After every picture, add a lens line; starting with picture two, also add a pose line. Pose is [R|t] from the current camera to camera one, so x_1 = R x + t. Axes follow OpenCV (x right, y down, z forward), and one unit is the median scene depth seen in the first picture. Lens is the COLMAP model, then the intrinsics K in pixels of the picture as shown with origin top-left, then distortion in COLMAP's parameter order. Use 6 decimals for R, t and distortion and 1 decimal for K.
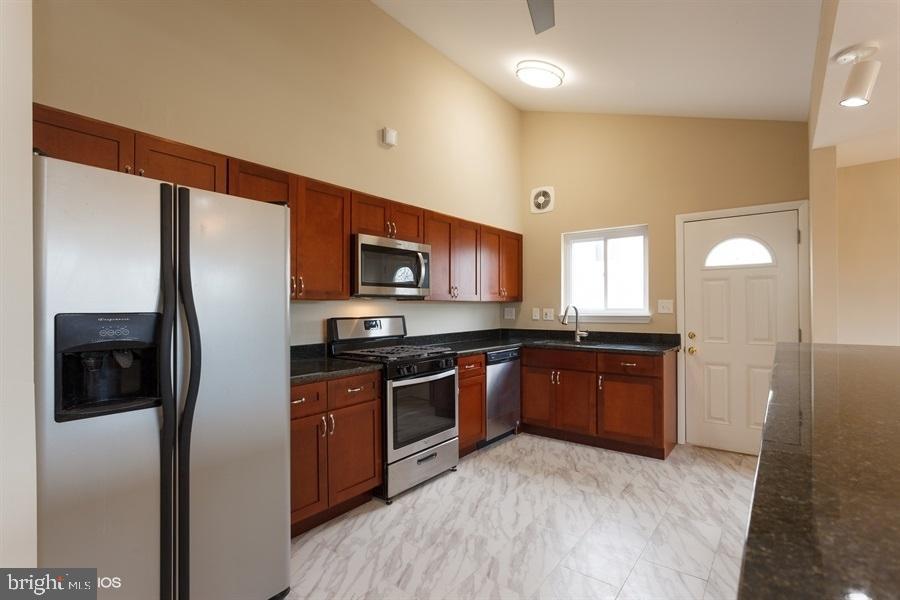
lens RADIAL K [[430.0, 0, 446.0], [0, 430.0, 300.0], [0, 0, 1]] dist [-0.010513, 0.001082]
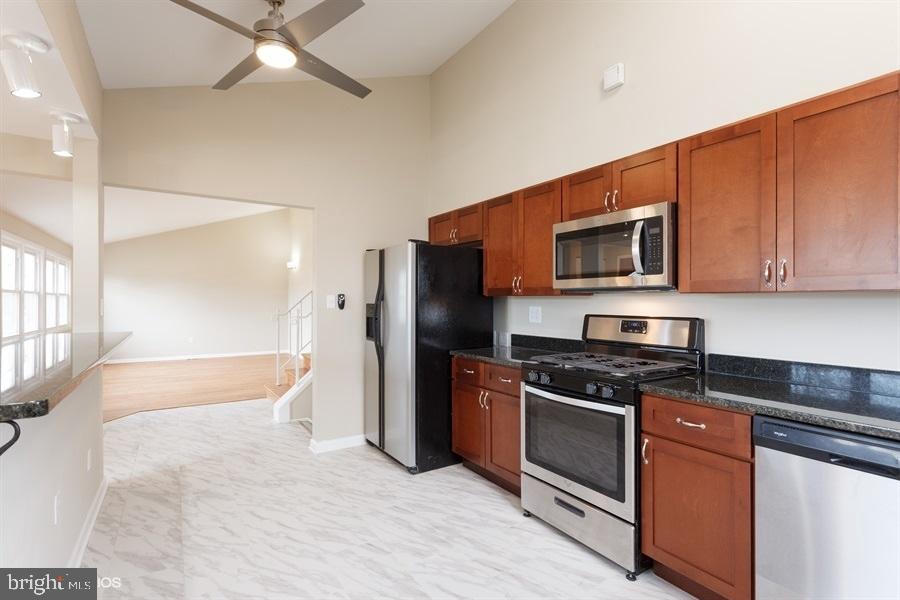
lens RADIAL K [[430.0, 0, 452.6], [0, 430.0, 299.1], [0, 0, 1]] dist [-0.010513, 0.001082]
pose [[-0.318609, 0.003496, -0.947880, 0.803920], [0.011967, 0.999928, -0.000335, 0.006411], [0.947811, -0.011450, -0.318628, 1.164710]]
